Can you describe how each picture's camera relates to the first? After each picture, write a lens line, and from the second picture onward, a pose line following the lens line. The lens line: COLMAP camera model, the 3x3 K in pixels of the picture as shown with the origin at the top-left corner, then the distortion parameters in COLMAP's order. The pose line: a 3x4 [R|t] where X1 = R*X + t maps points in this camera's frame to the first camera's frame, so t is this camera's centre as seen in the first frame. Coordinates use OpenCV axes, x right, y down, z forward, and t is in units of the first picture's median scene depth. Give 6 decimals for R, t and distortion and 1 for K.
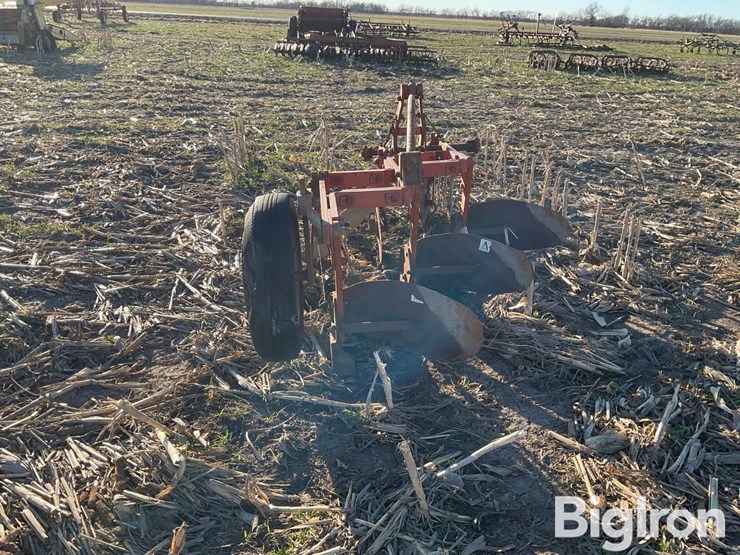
lens RADIAL K [[621.8, 0, 370.0], [0, 621.8, 277.5], [0, 0, 1]] dist [0.032875, -0.062008]
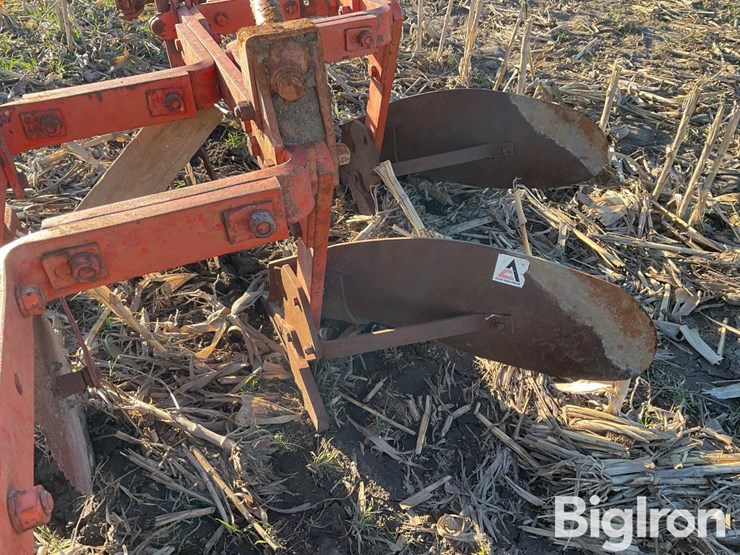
lens RADIAL K [[614.9, 0, 367.9], [0, 614.9, 279.3], [0, 0, 1]] dist [0.099221, -0.194811]
pose [[0.948480, -0.196998, 0.248147, 0.009519], [0.119166, 0.947501, 0.296716, -0.144596], [-0.293572, -0.251859, 0.922162, 0.592231]]
